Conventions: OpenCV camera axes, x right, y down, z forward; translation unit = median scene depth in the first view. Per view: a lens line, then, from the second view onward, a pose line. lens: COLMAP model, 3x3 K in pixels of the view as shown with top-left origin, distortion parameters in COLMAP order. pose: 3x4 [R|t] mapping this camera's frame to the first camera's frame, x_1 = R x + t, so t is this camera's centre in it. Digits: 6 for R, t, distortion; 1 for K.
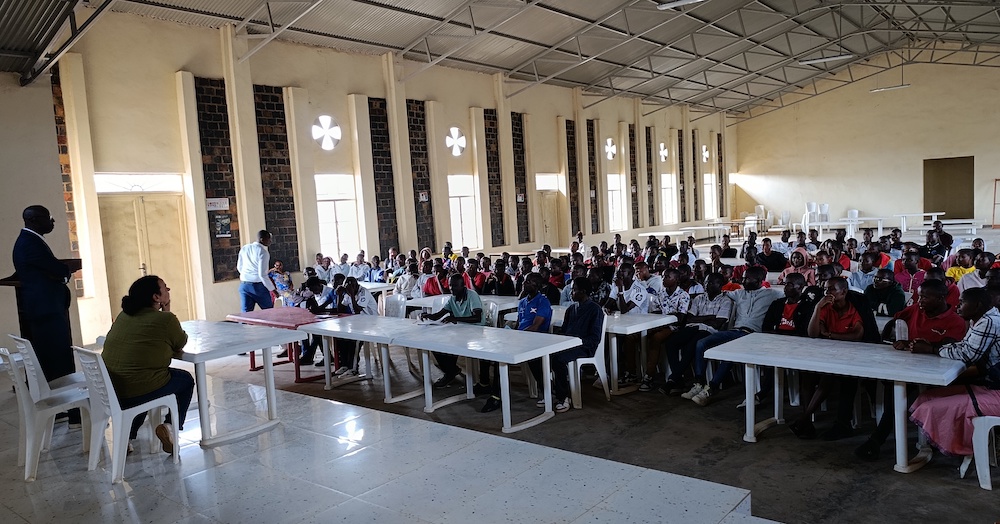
lens RADIAL K [[755.5, 0, 526.3], [0, 755.5, 270.8], [0, 0, 1]] dist [0.032572, -0.017737]
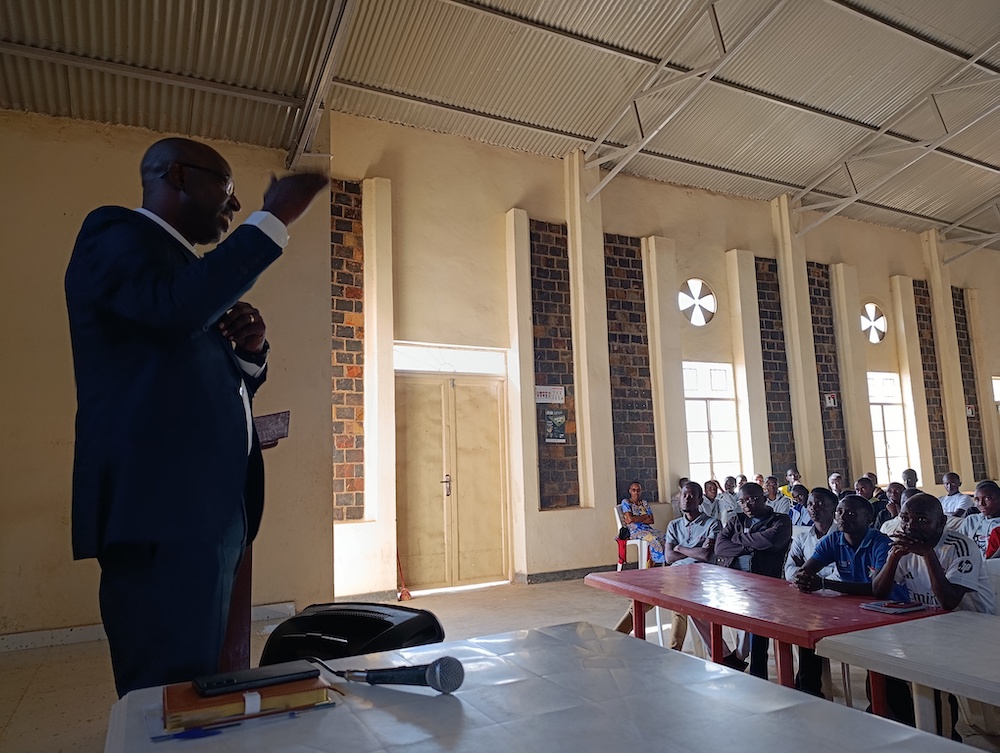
lens RADIAL K [[701.3, 0, 502.4], [0, 701.3, 373.5], [0, 0, 1]] dist [0.012797, -0.003800]
pose [[0.909089, -0.027109, -0.415719, -0.160567], [-0.057322, 0.980250, -0.189274, 0.014585], [0.412639, 0.195896, 0.889581, 0.366251]]
